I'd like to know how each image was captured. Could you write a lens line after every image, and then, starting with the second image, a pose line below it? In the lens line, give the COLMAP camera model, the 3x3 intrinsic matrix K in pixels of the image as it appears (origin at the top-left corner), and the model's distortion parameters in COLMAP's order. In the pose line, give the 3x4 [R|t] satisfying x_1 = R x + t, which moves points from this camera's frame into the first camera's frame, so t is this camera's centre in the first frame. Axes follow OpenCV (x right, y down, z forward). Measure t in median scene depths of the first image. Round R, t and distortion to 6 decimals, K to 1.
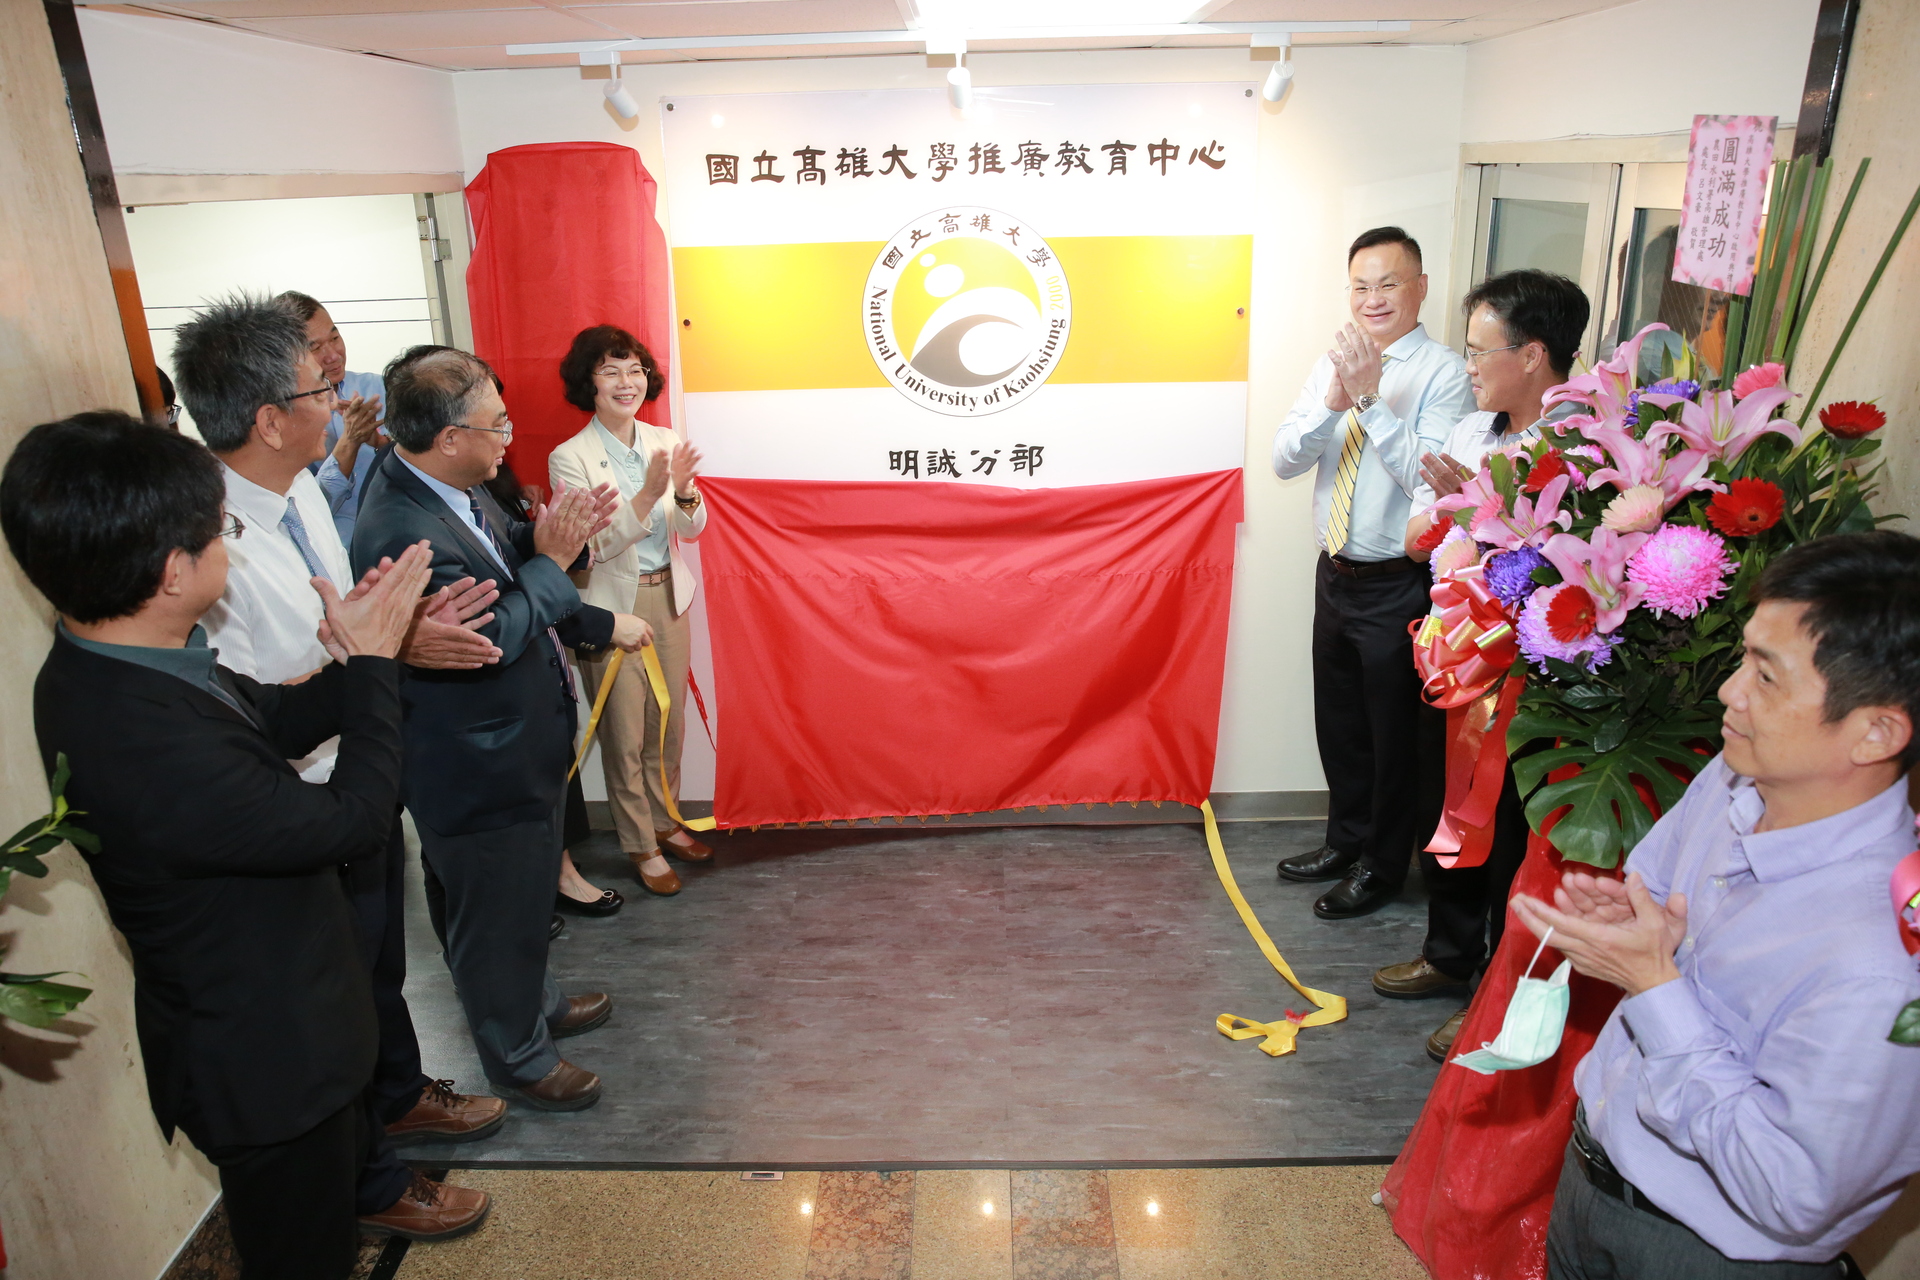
lens RADIAL K [[1303.7, 0, 960.0], [0, 1303.7, 640.0], [0, 0, 1]] dist [-0.000535, 0.045933]
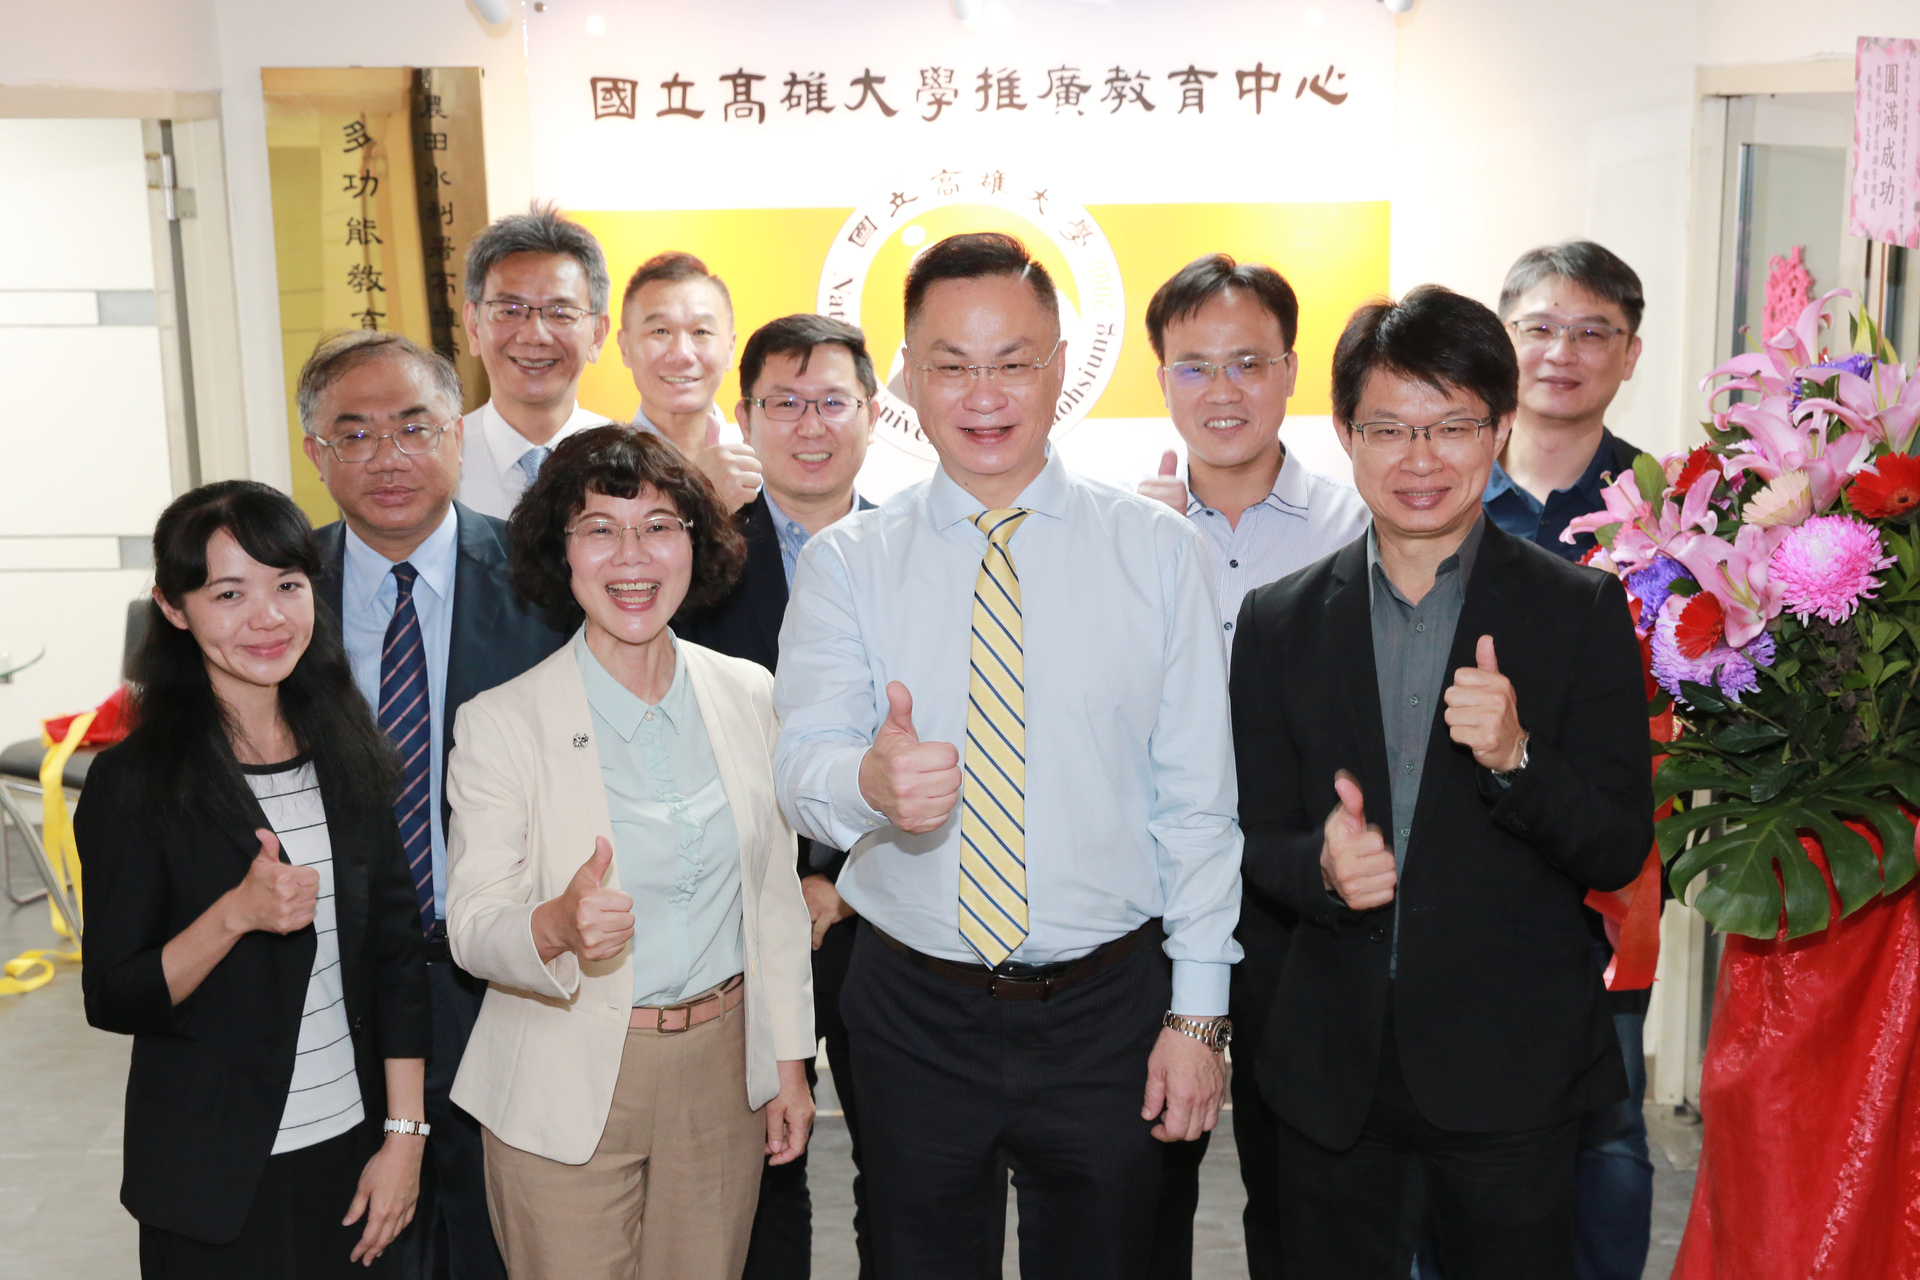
lens RADIAL K [[2548.6, 0, 960.0], [0, 2548.6, 640.0], [0, 0, 1]] dist [0.286808, 0.005076]
pose [[0.999947, 0.009391, 0.004129, -0.004584], [-0.008714, 0.989928, -0.141307, 0.119126], [-0.005414, 0.141263, 0.989957, -0.329632]]
